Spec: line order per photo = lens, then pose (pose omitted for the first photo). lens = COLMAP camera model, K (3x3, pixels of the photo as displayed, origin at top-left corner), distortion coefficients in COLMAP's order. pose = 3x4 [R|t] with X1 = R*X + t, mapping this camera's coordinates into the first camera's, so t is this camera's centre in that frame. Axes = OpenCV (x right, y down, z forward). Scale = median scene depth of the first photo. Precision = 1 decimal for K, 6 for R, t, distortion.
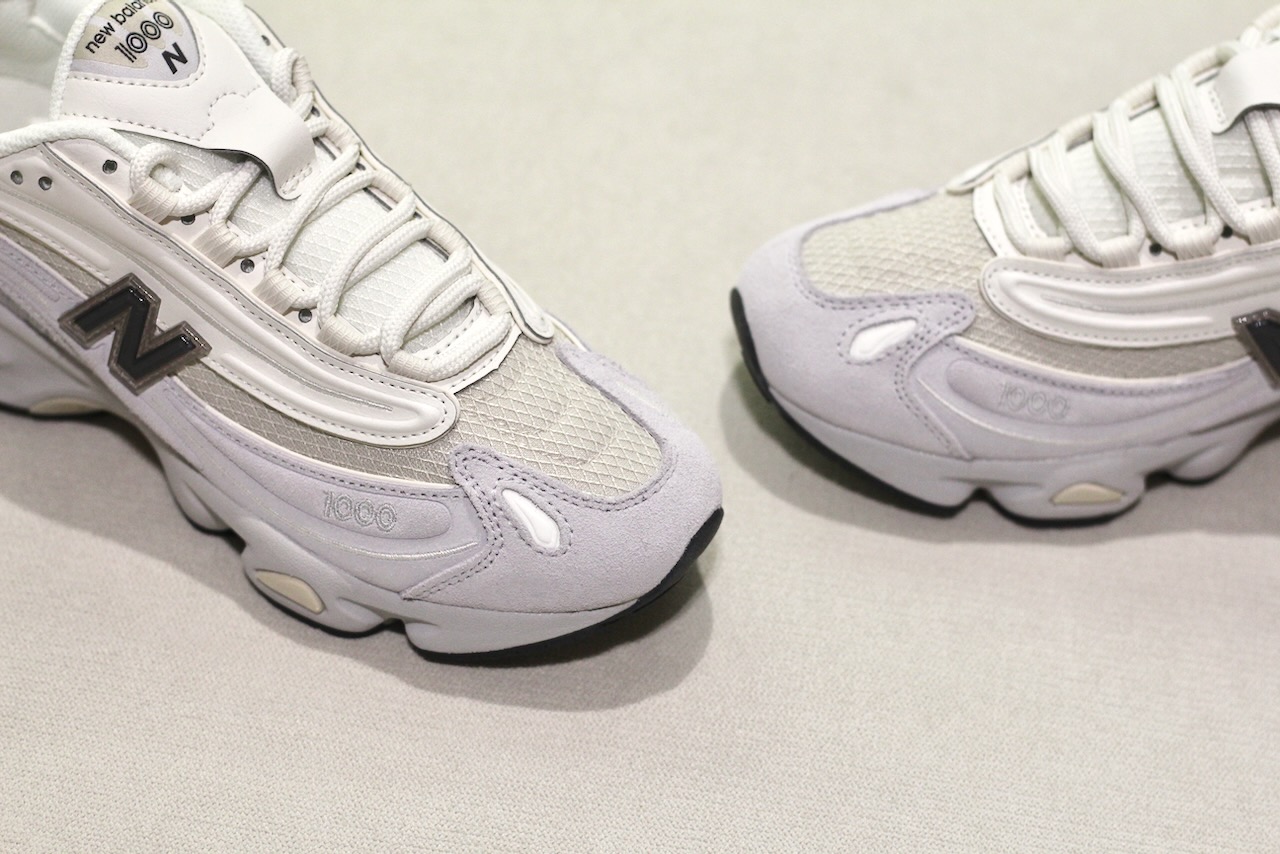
lens RADIAL K [[3095.7, 0, 640.0], [0, 3095.7, 427.0], [0, 0, 1]] dist [-0.105352, -0.531572]
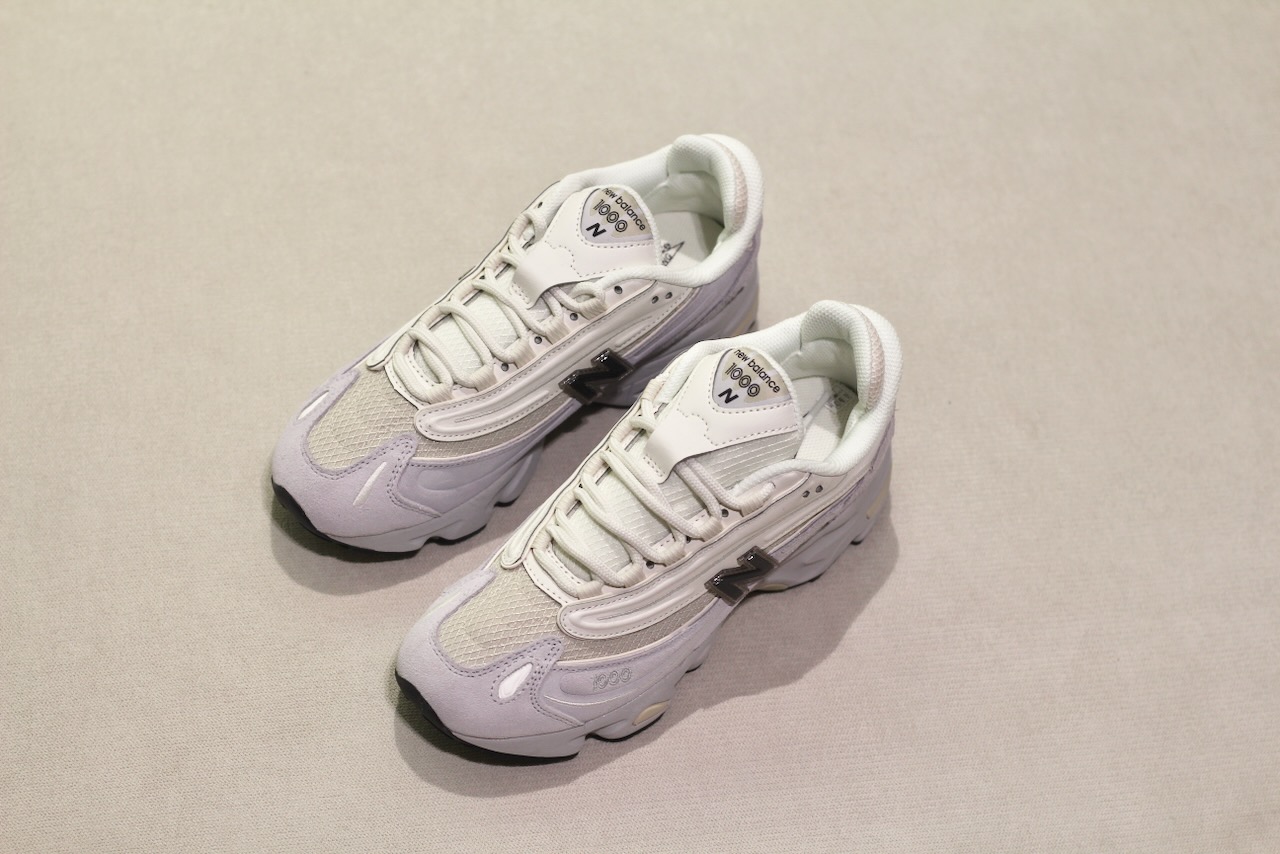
lens RADIAL K [[3095.7, 0, 640.0], [0, 3095.7, 427.0], [0, 0, 1]] dist [-0.105352, -0.531572]
pose [[0.866786, -0.377178, 0.326219, -0.334477], [0.333506, 0.924794, 0.183111, -0.418789], [-0.370750, -0.049922, 0.927390, -0.485665]]
